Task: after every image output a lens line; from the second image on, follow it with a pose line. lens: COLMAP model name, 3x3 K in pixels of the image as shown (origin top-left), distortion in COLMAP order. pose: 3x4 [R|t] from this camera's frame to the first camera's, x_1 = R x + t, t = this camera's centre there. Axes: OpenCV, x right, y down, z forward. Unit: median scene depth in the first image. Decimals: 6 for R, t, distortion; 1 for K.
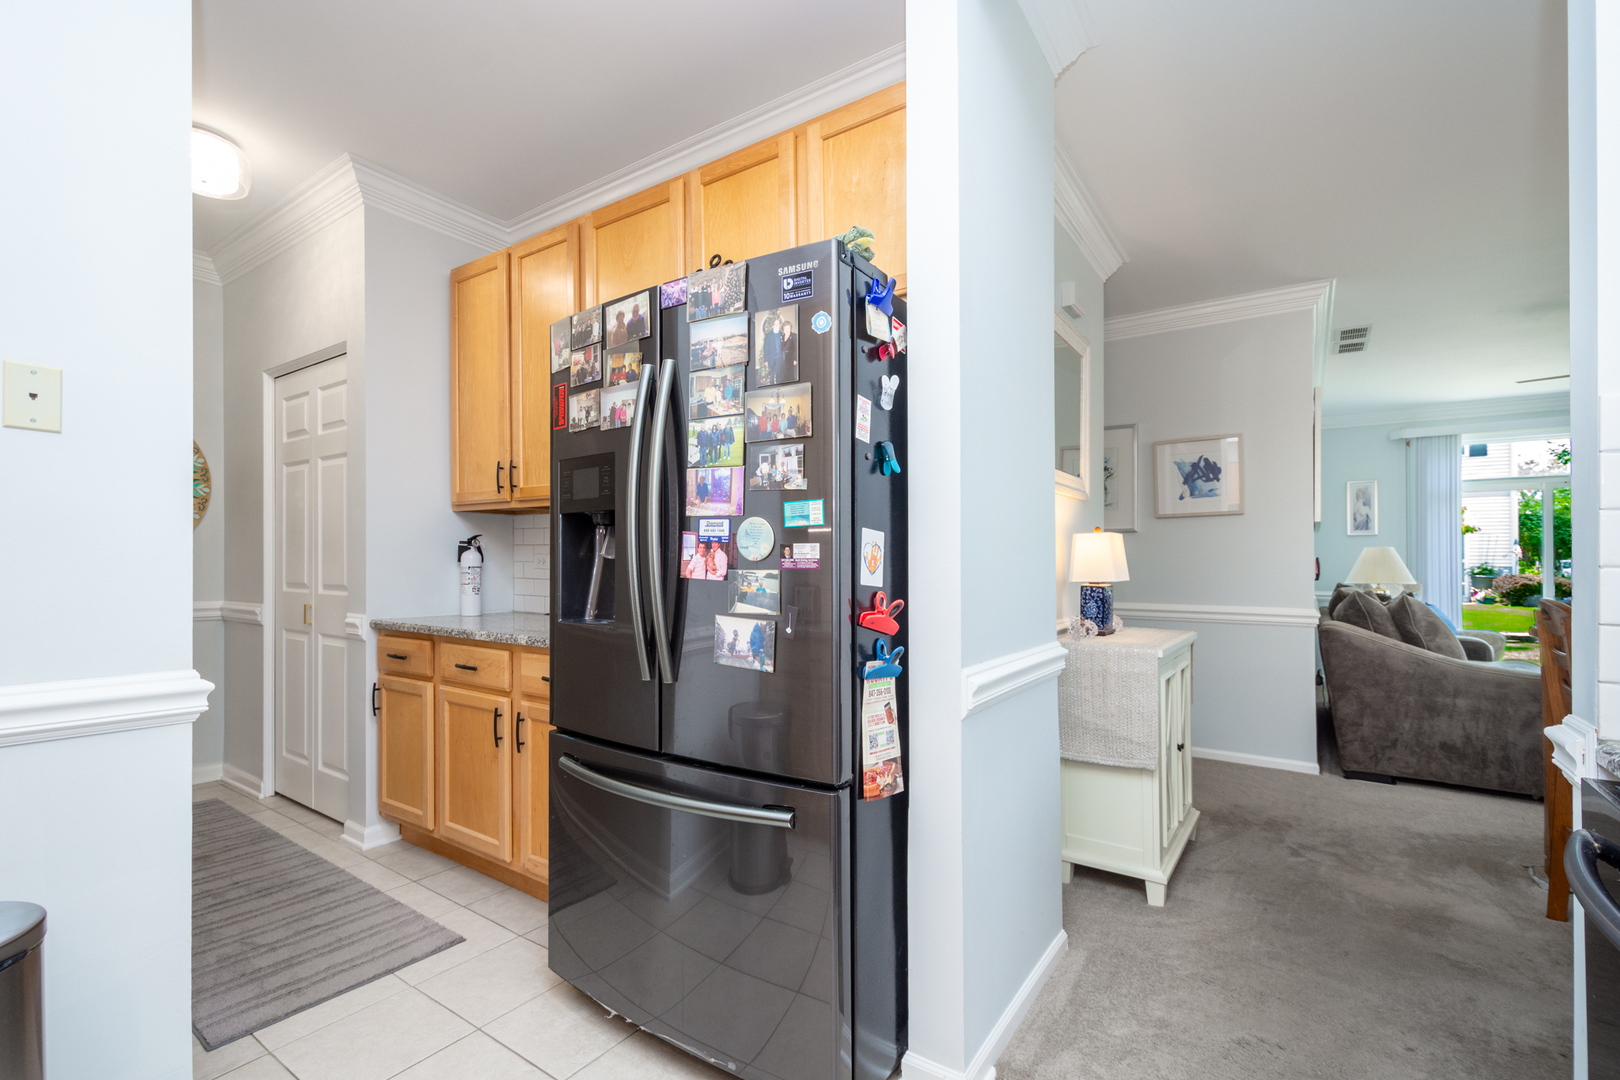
lens RADIAL K [[733.7, 0, 810.8], [0, 733.7, 550.0], [0, 0, 1]] dist [0.006343, 0.000068]
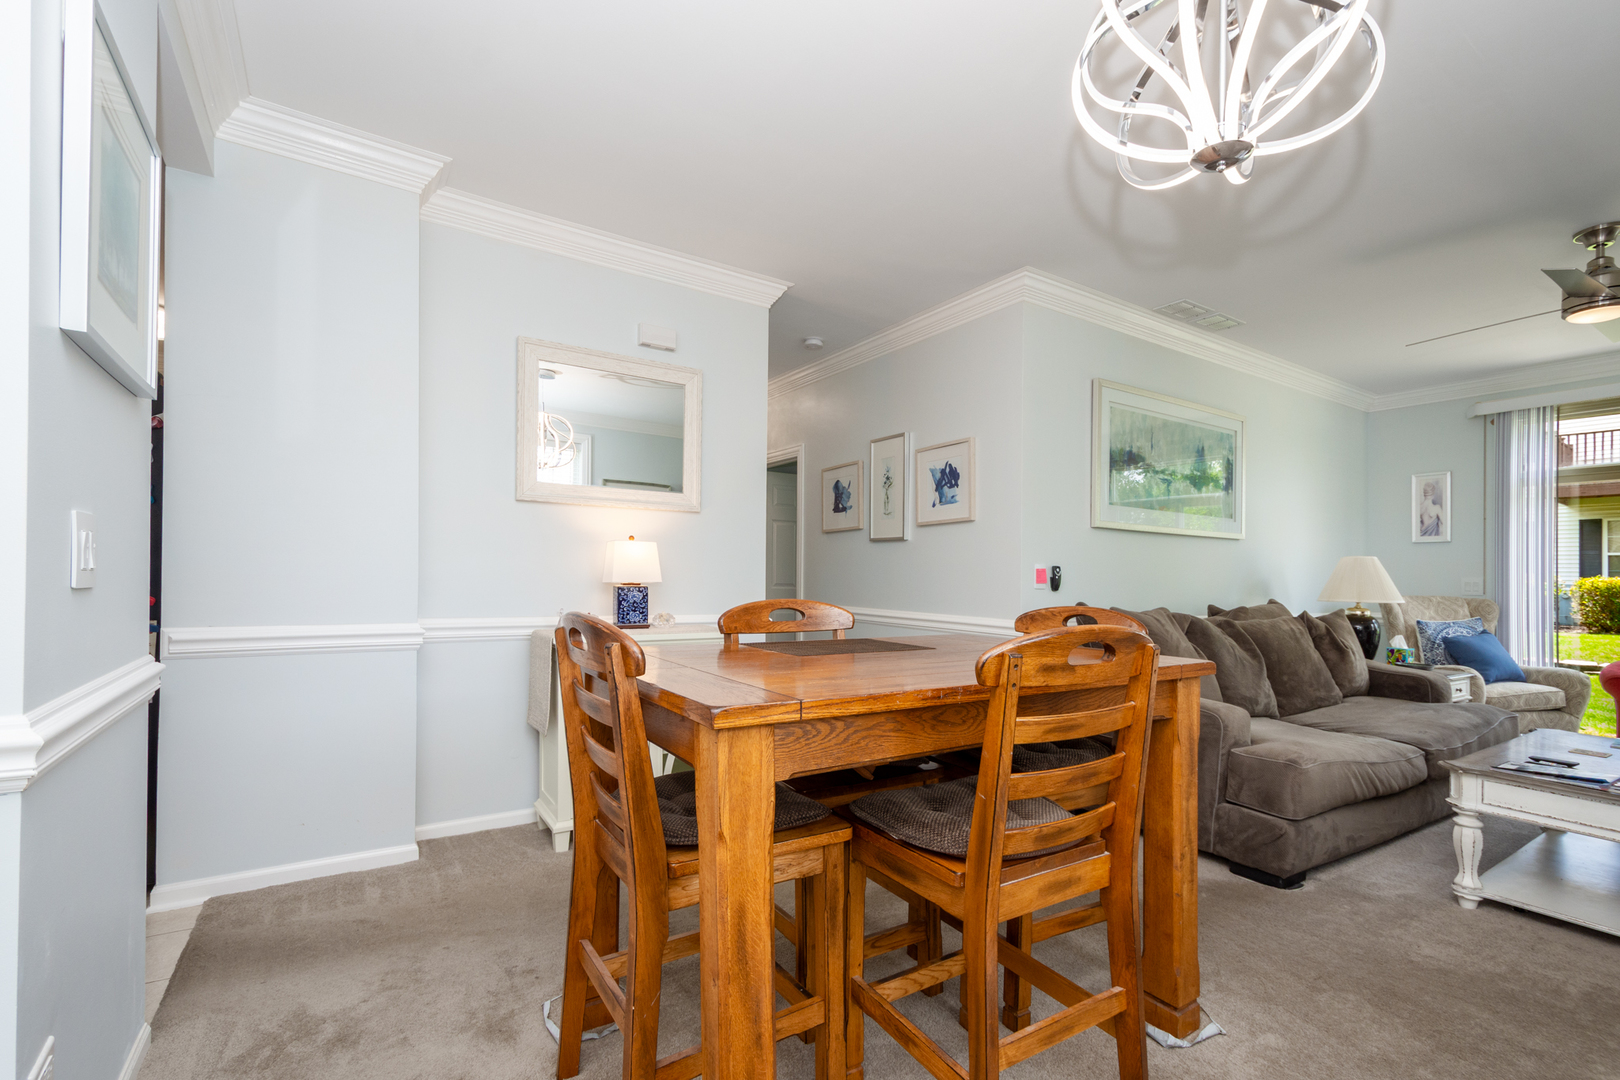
lens RADIAL K [[733.7, 0, 808.2], [0, 733.7, 554.5], [0, 0, 1]] dist [0.006343, 0.000068]
pose [[0.923118, 0.001417, -0.384514, 0.727845], [-0.004505, 0.999964, -0.007130, 0.002777], [0.384491, 0.008314, 0.923091, 0.029433]]
